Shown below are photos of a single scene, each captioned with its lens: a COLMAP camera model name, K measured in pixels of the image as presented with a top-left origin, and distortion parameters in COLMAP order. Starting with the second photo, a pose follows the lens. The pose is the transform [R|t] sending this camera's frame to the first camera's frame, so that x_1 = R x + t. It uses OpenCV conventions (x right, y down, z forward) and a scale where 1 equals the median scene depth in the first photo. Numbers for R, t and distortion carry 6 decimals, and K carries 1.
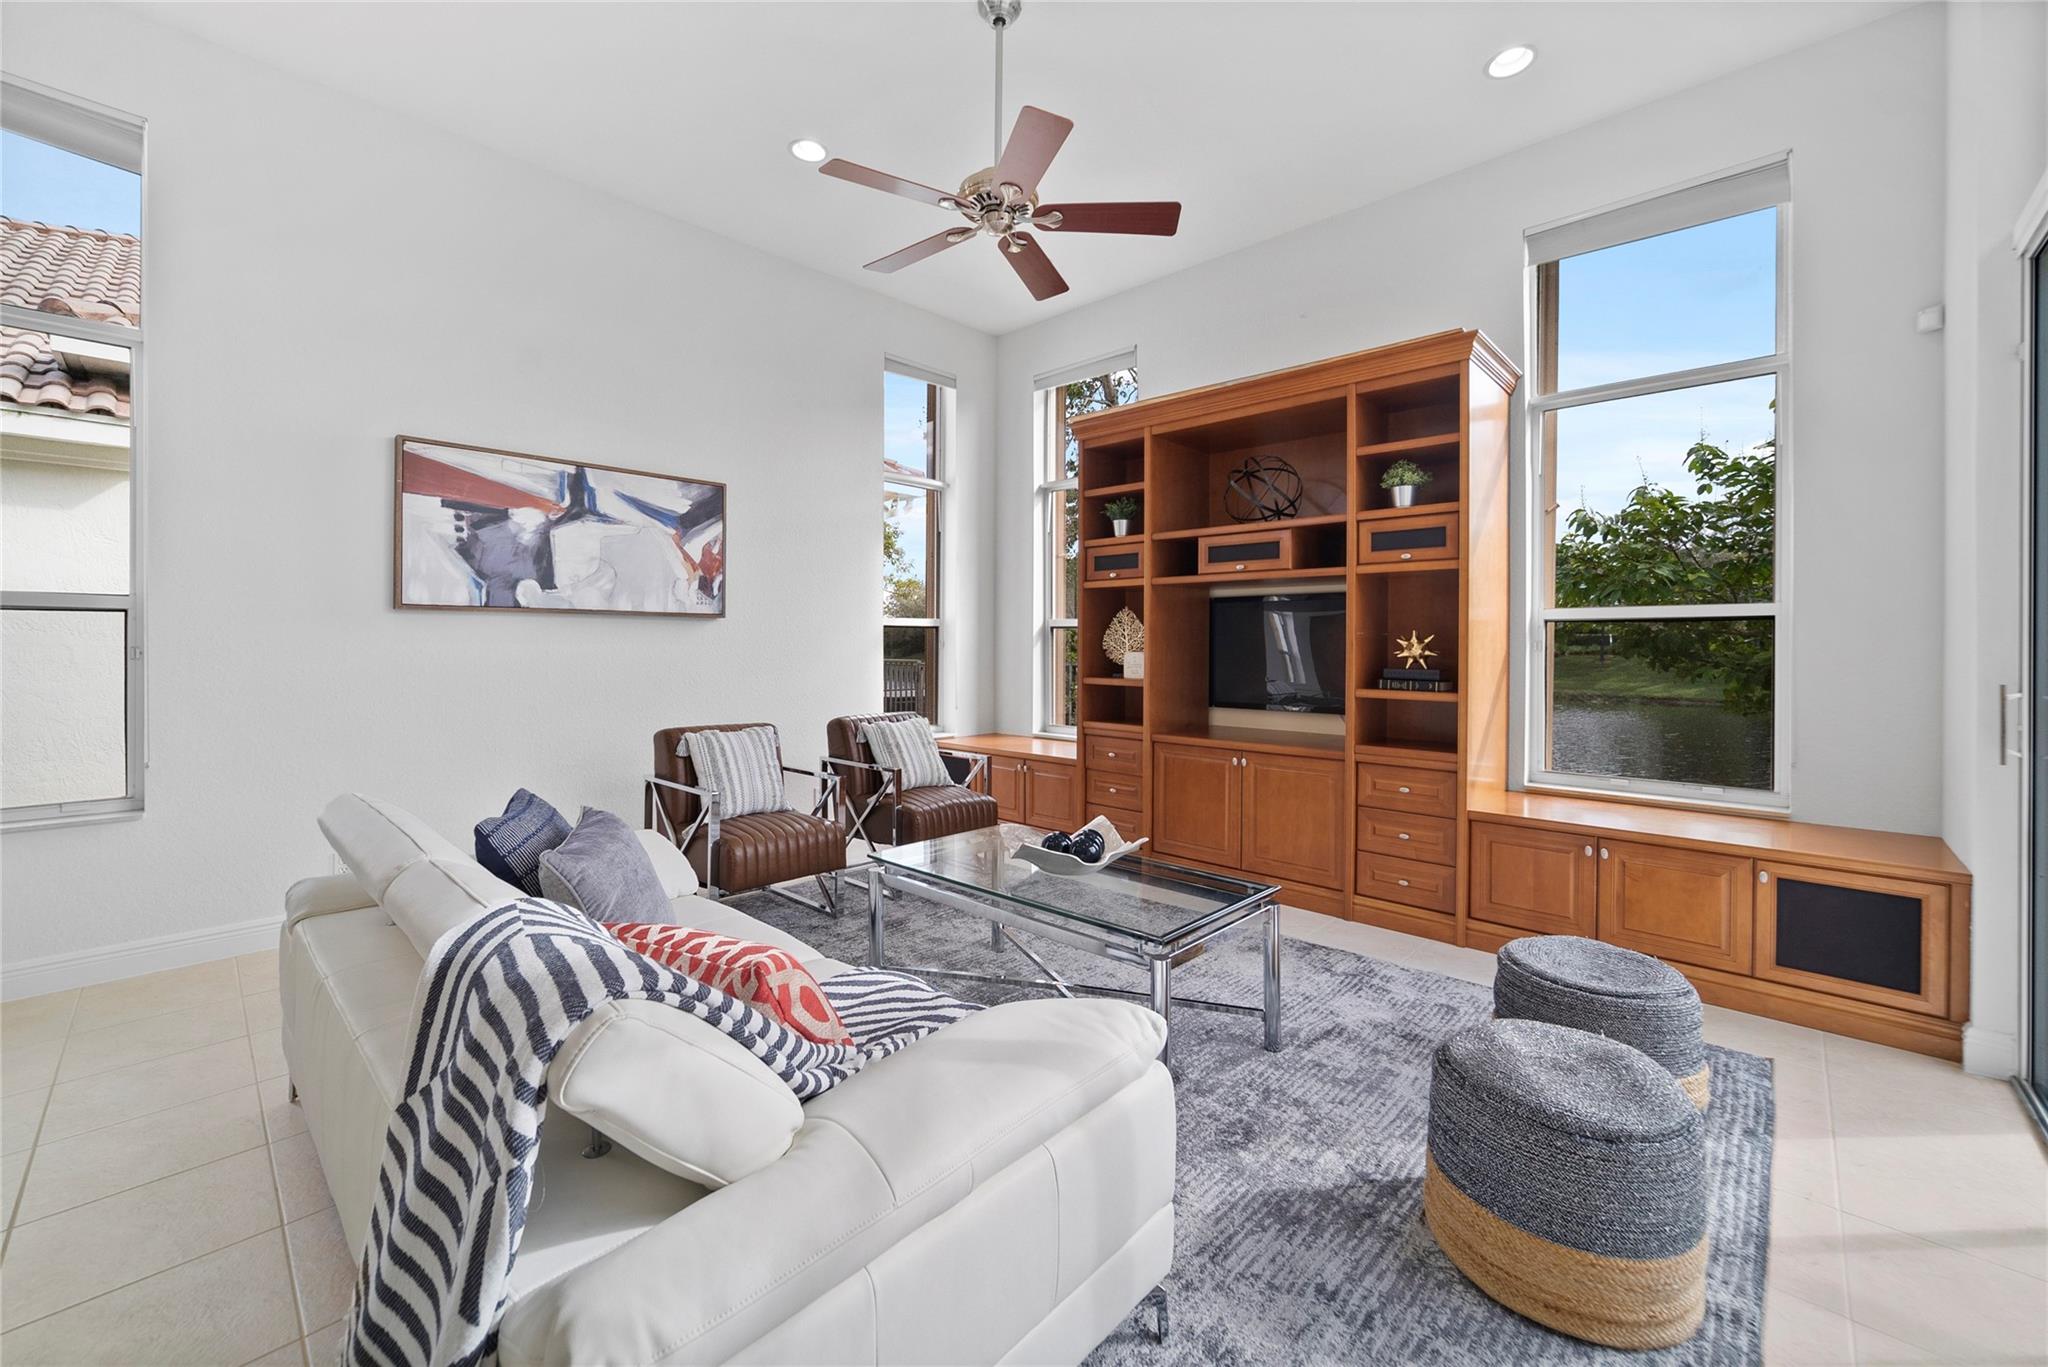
lens RADIAL K [[819.4, 0, 1005.0], [0, 819.4, 649.9], [0, 0, 1]] dist [-0.032088, 0.010819]
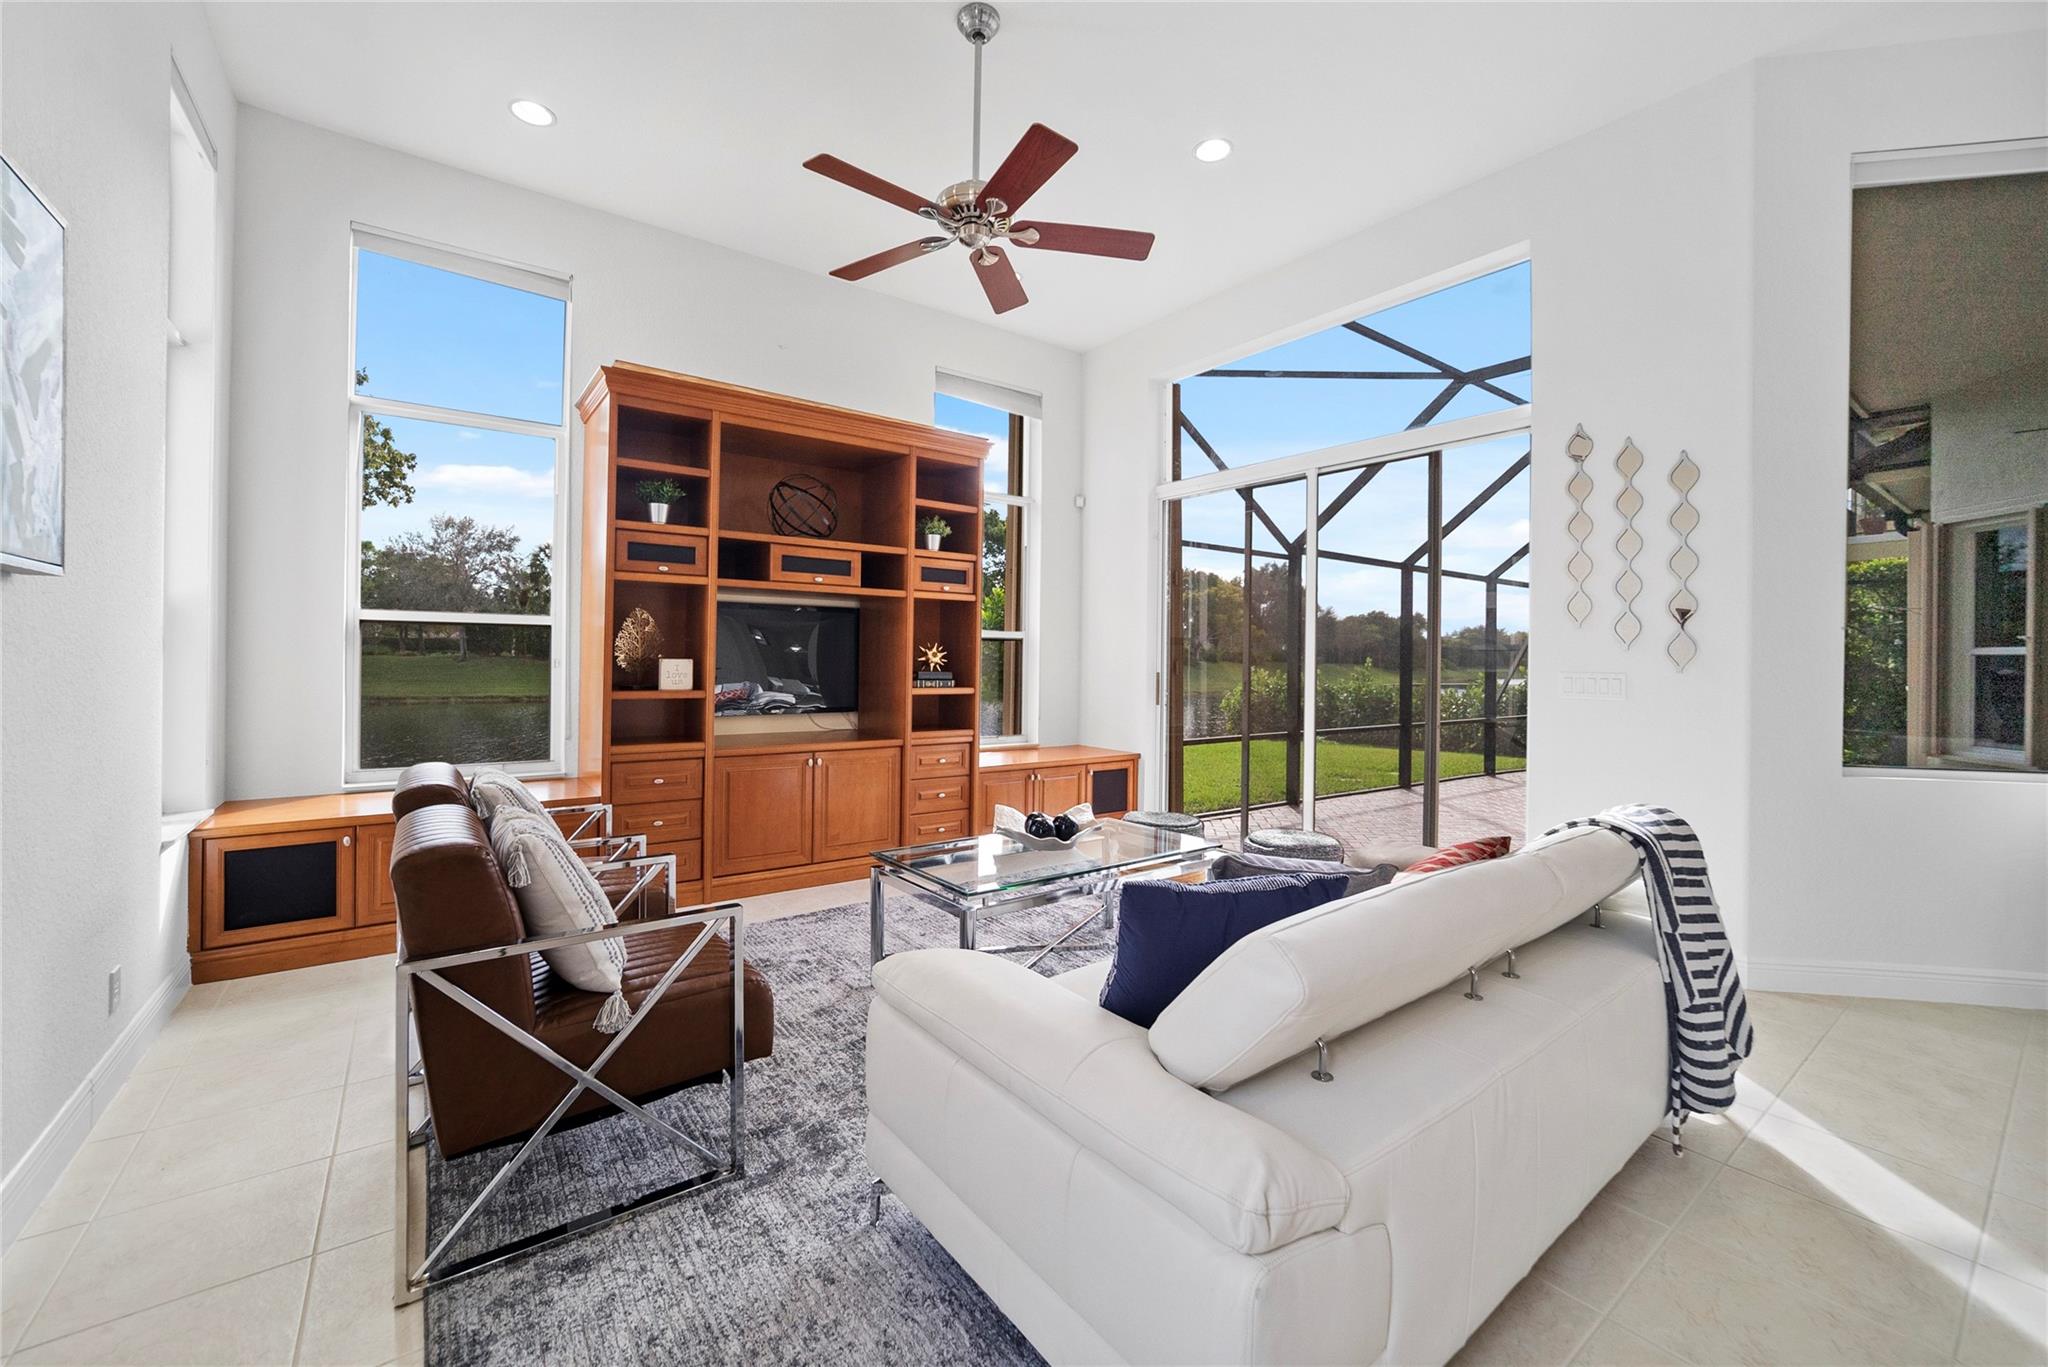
lens RADIAL K [[819.4, 0, 1006.8], [0, 819.4, 648.8], [0, 0, 1]] dist [-0.032088, 0.010819]
pose [[0.171846, 0.007645, 0.985094, -0.729577], [-0.003867, 0.999967, -0.007086, -0.004366], [-0.985116, -0.002592, 0.171870, 0.579186]]
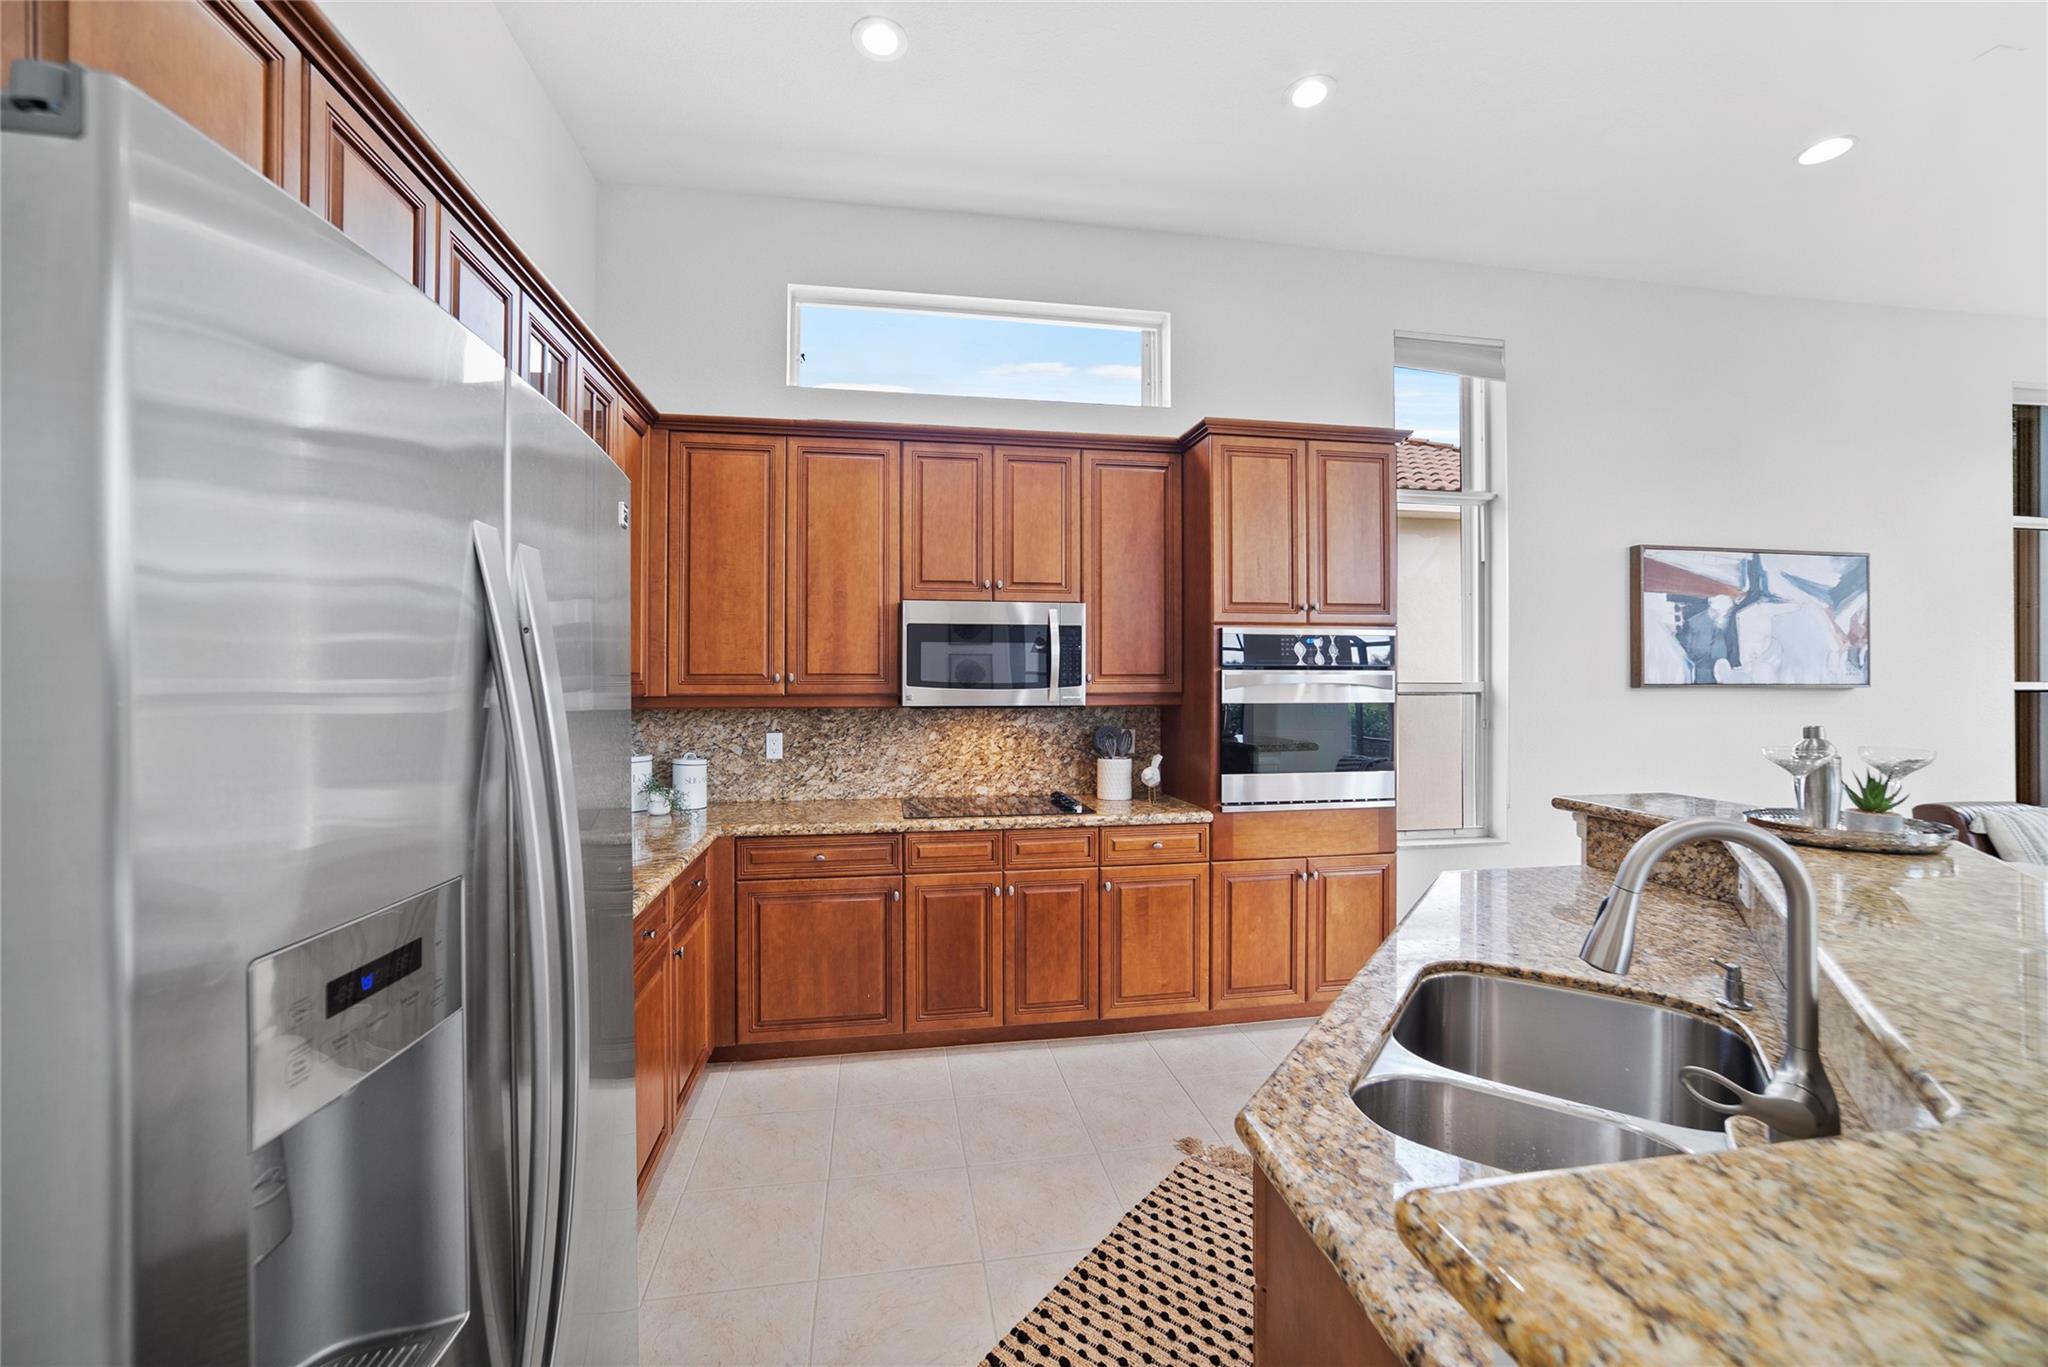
lens RADIAL K [[819.4, 0, 1024.7], [0, 819.4, 673.9], [0, 0, 1]] dist [-0.032088, 0.010819]
pose [[0.808921, -0.008647, -0.587853, -0.696210], [-0.000578, 0.999880, -0.015503, -0.046966], [0.587917, 0.012880, 0.808819, -0.457944]]
